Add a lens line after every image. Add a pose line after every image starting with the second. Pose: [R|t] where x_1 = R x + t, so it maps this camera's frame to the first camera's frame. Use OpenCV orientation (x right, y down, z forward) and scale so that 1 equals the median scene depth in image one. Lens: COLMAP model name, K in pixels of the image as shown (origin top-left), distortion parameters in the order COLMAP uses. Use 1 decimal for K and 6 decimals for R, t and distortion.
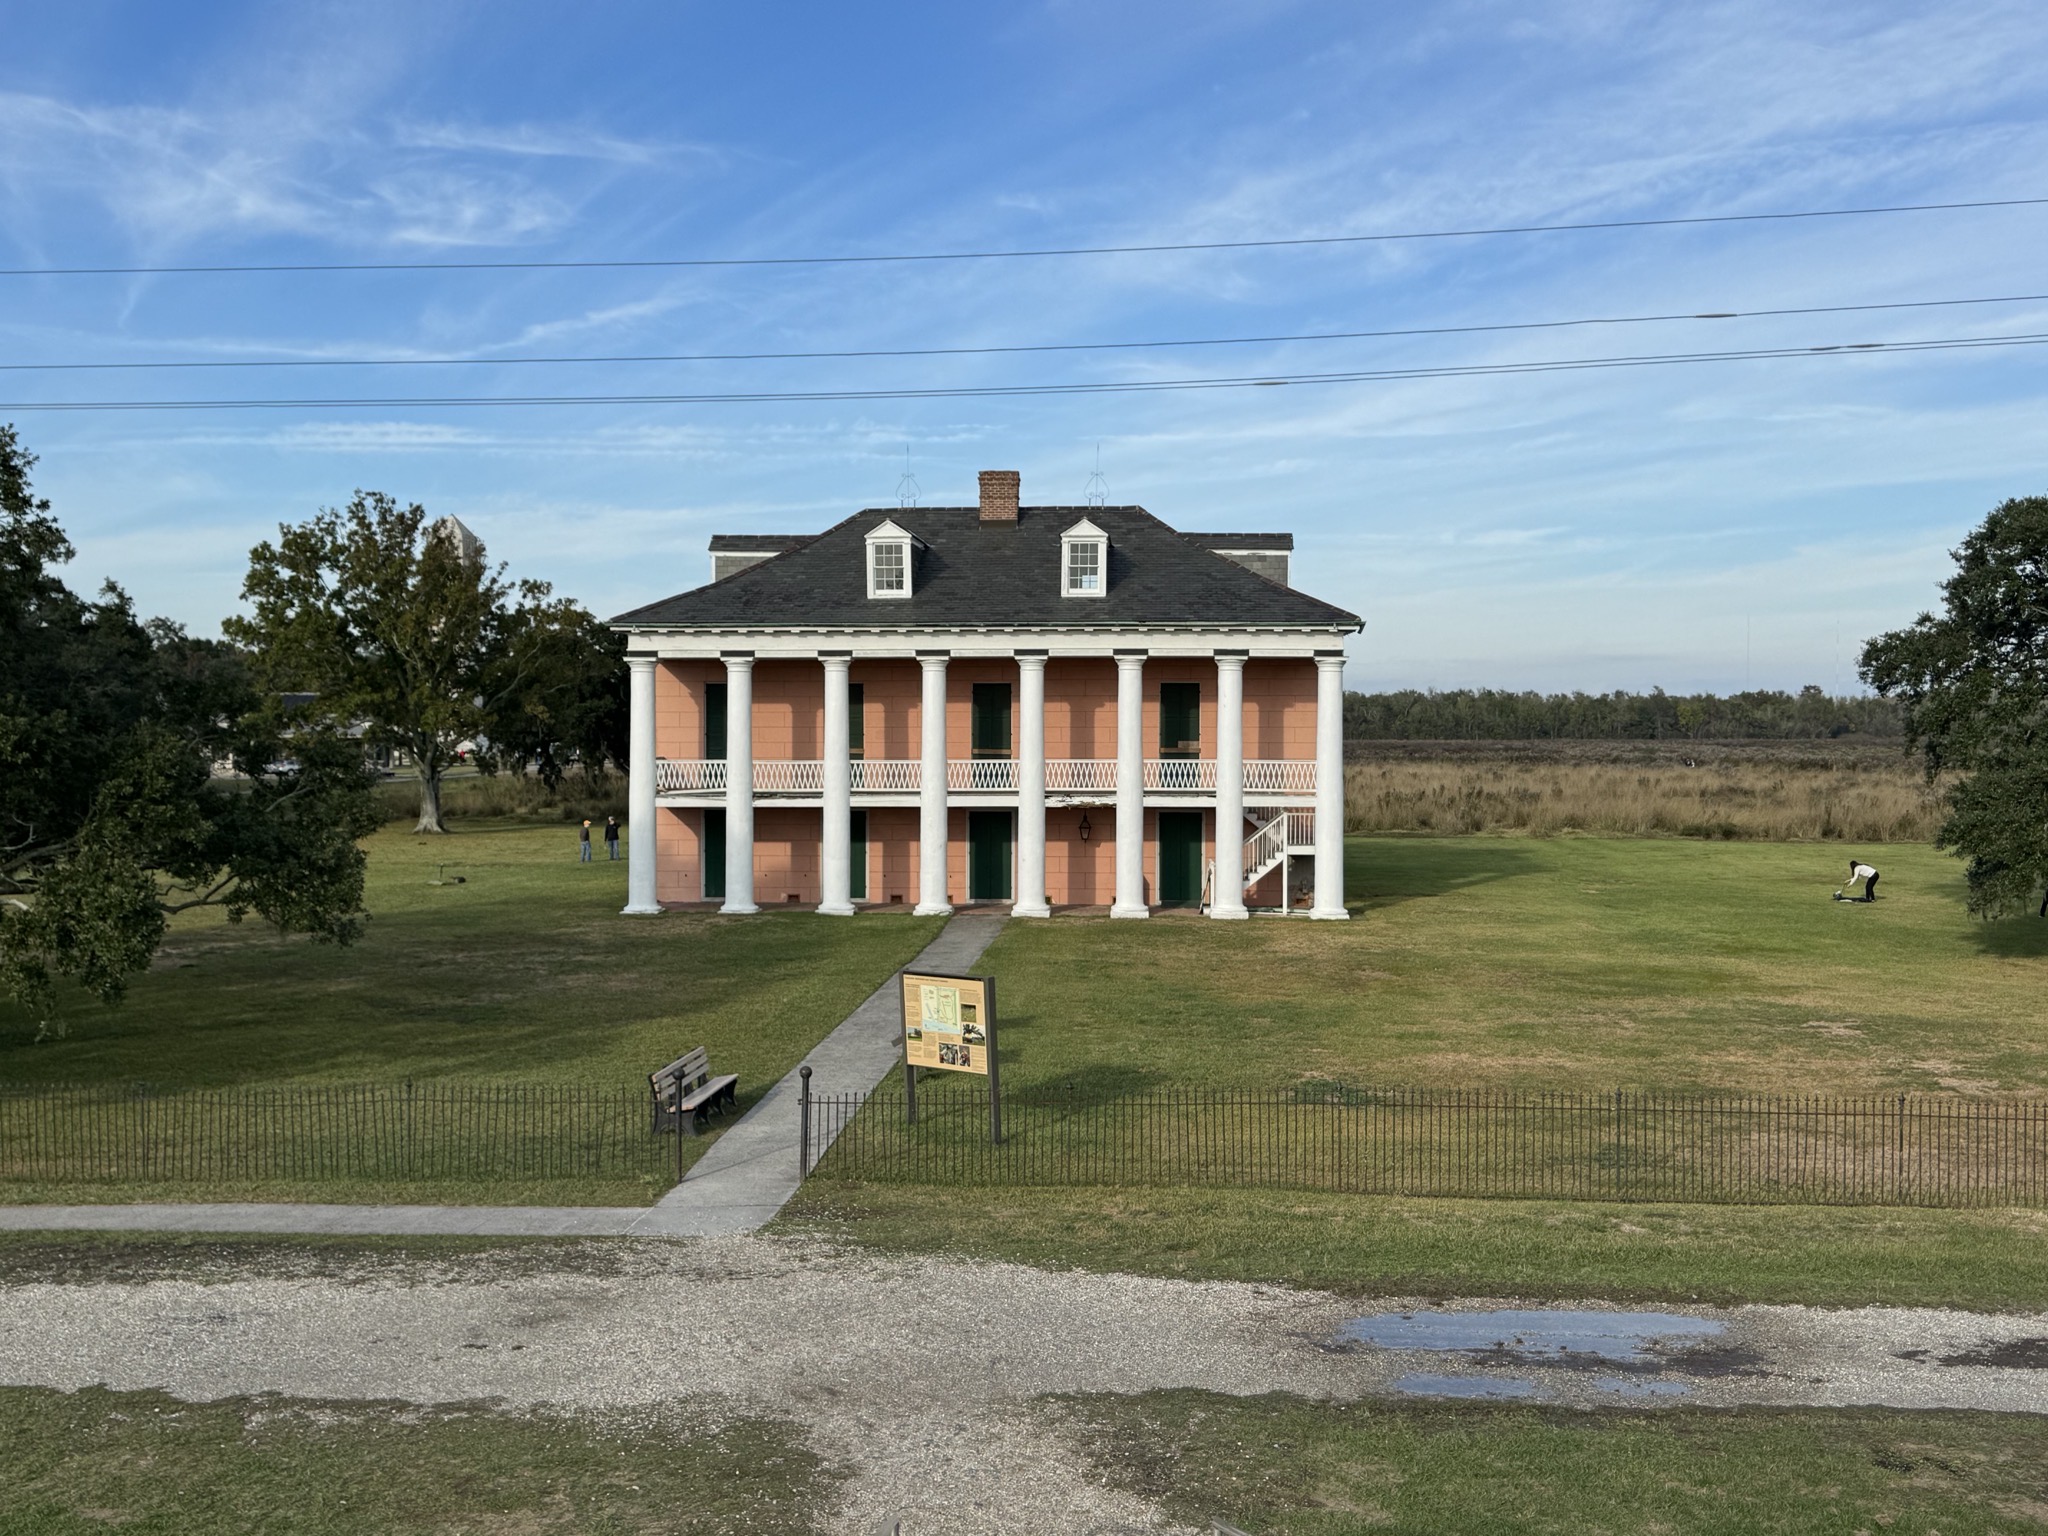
lens RADIAL K [[2009.4, 0, 1027.9], [0, 2009.4, 778.1], [0, 0, 1]] dist [0.199802, -0.423638]
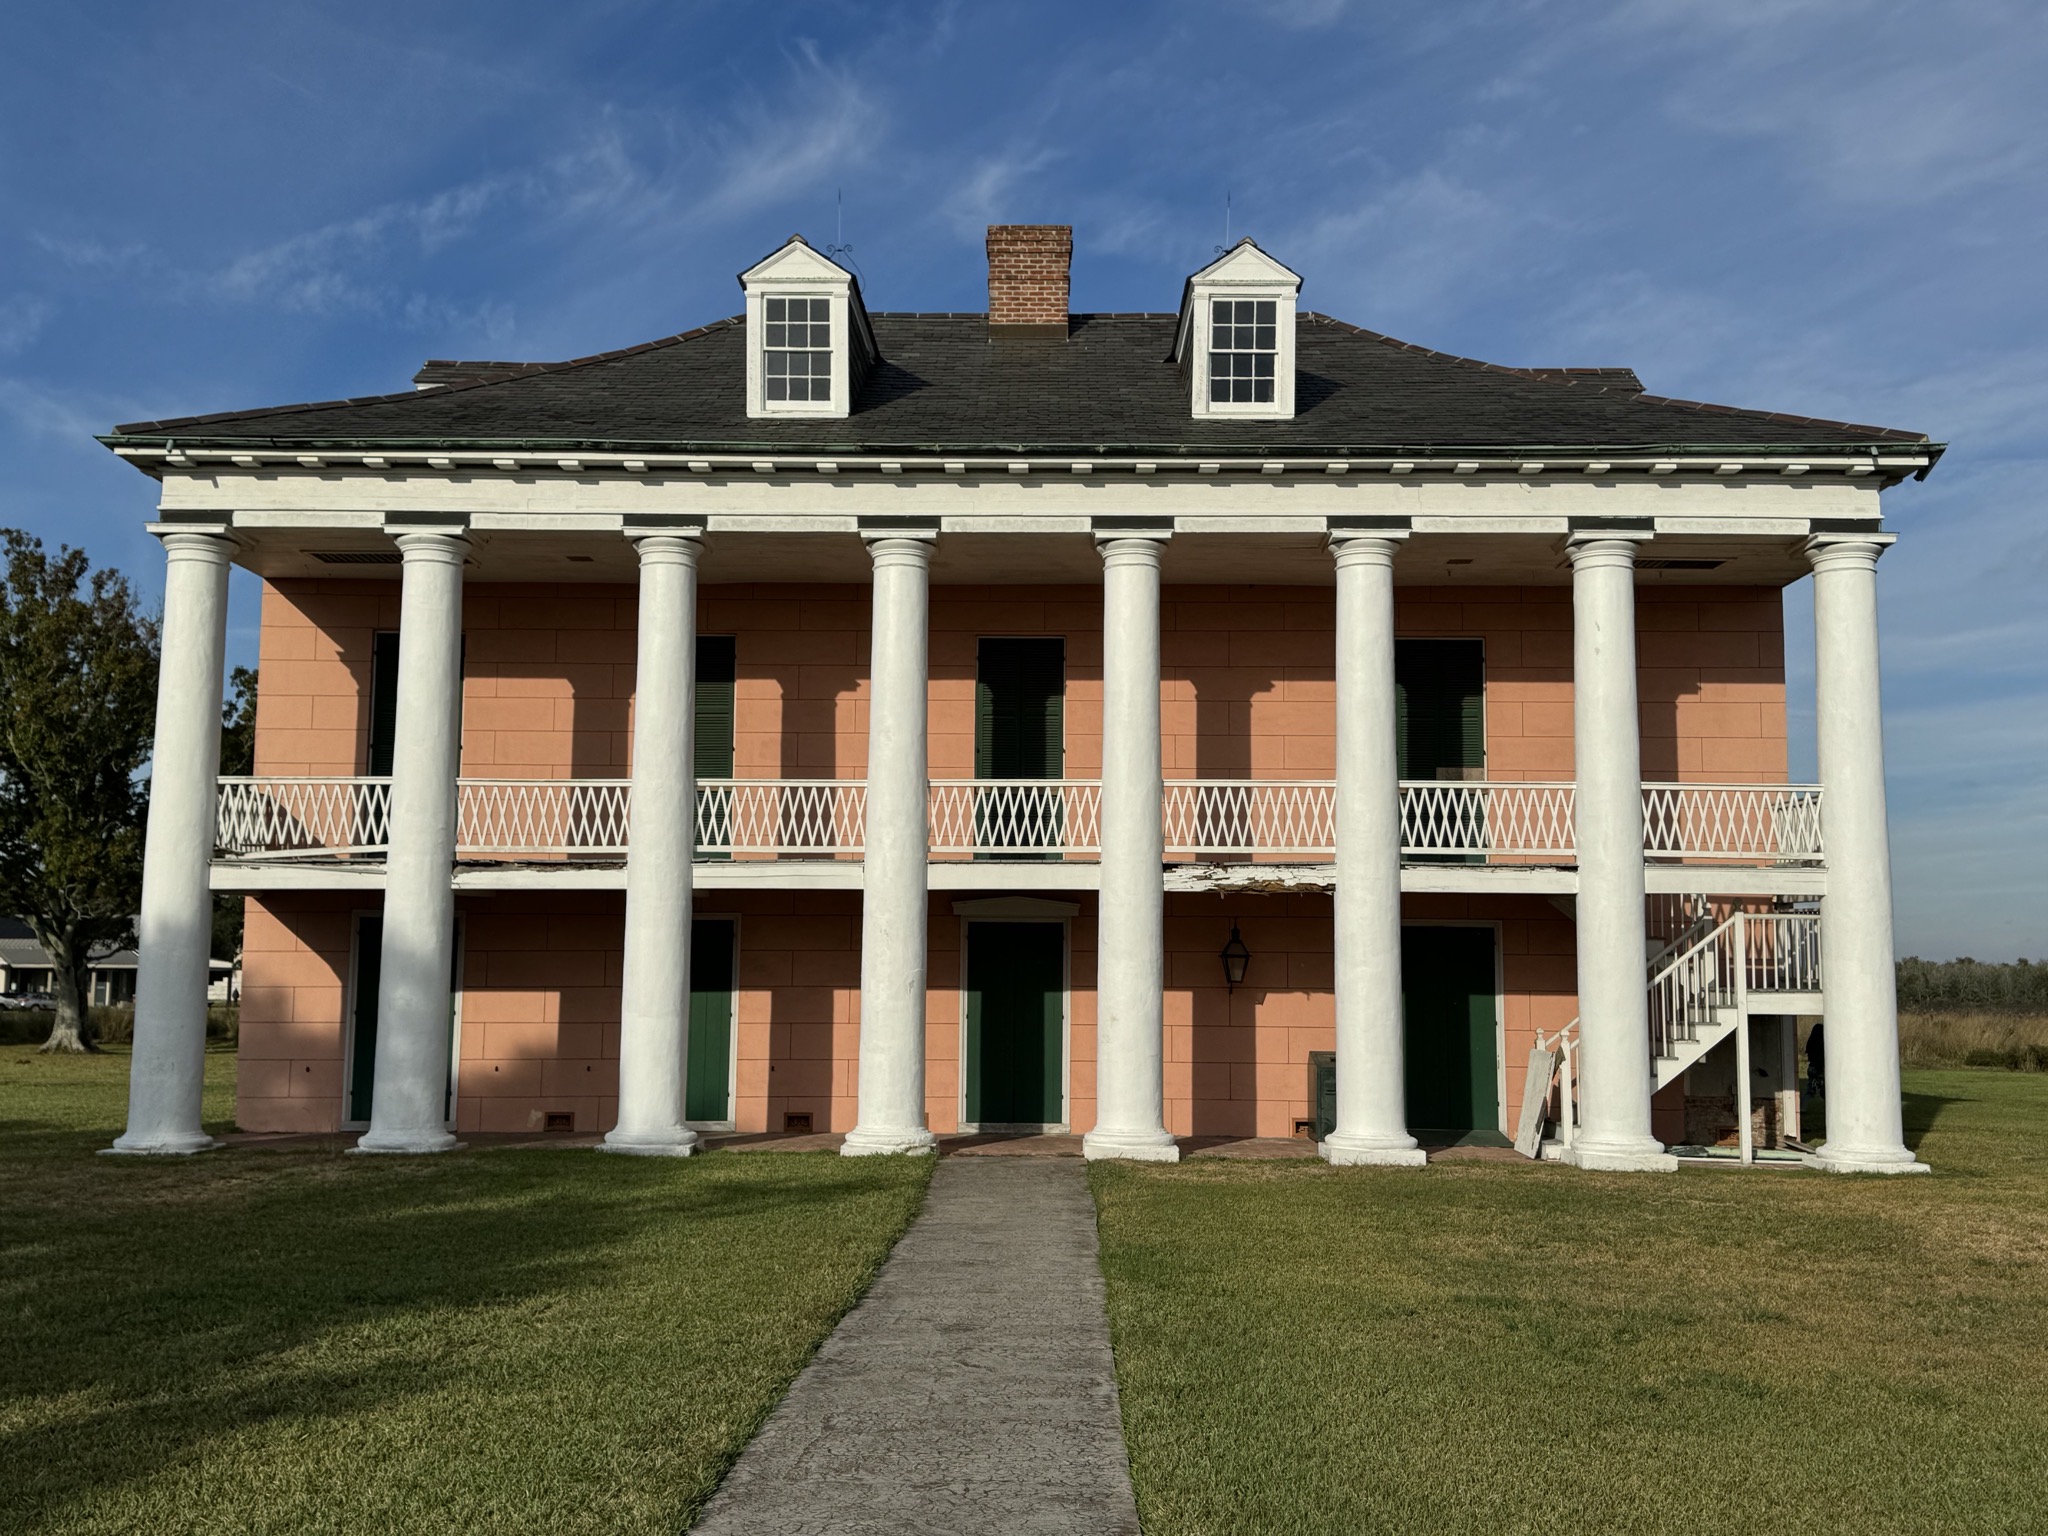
lens RADIAL K [[2009.4, 0, 1027.9], [0, 2009.4, 778.1], [0, 0, 1]] dist [0.199802, -0.423638]
pose [[0.998768, 0.011579, 0.048248, -0.039403], [-0.005010, 0.990952, -0.134123, 0.046550], [-0.049364, 0.133716, 0.989790, 0.577378]]
